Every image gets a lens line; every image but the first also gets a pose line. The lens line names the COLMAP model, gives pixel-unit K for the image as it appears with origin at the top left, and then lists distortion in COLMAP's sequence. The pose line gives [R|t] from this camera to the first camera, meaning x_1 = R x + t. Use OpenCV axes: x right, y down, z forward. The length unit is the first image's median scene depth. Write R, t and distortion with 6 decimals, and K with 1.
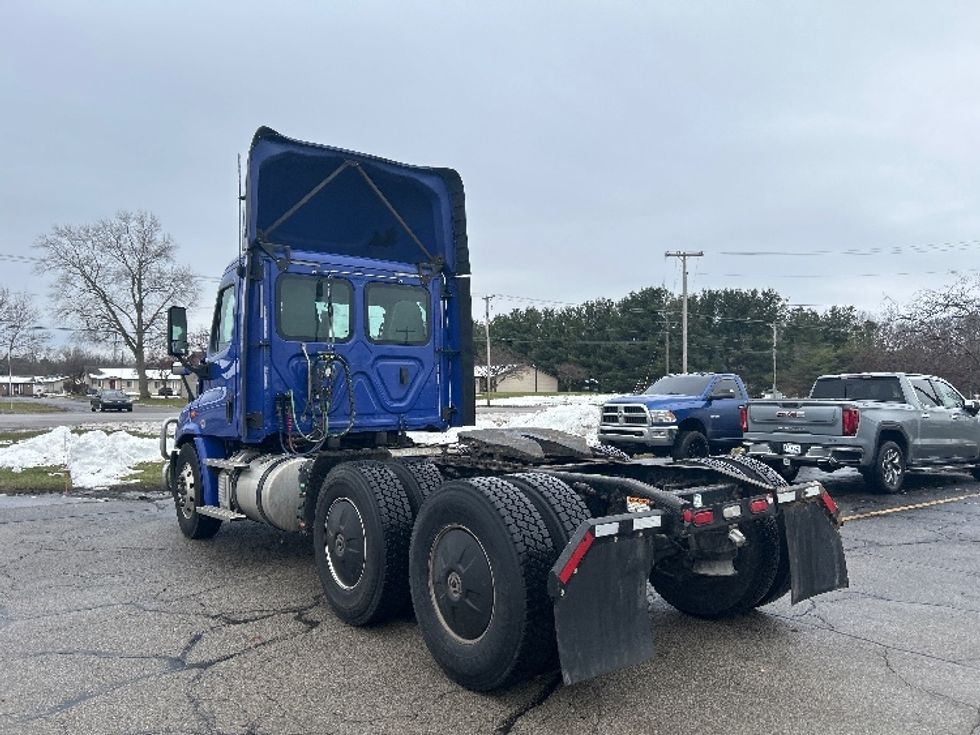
lens RADIAL K [[730.1, 0, 488.2], [0, 730.1, 375.8], [0, 0, 1]] dist [0.022863, -0.001133]
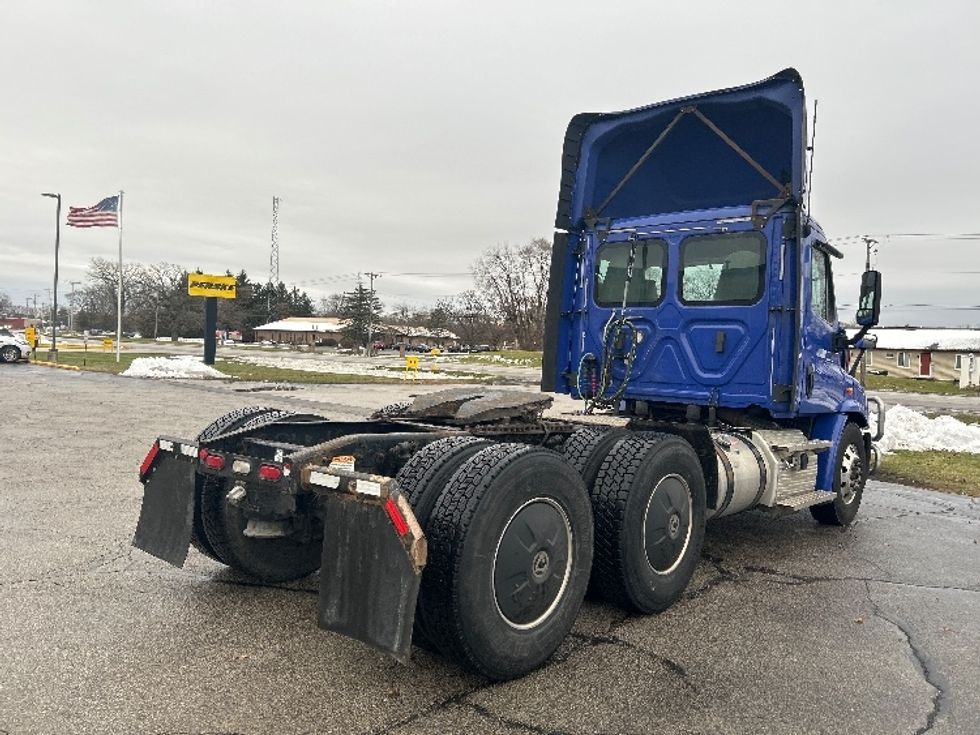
lens RADIAL K [[730.1, 0, 487.2], [0, 730.1, 362.2], [0, 0, 1]] dist [0.022863, -0.001133]
pose [[0.207228, 0.014957, -0.978178, 0.673627], [-0.024304, 0.999653, 0.010137, 0.021647], [0.977991, 0.021674, 0.207519, 0.582669]]
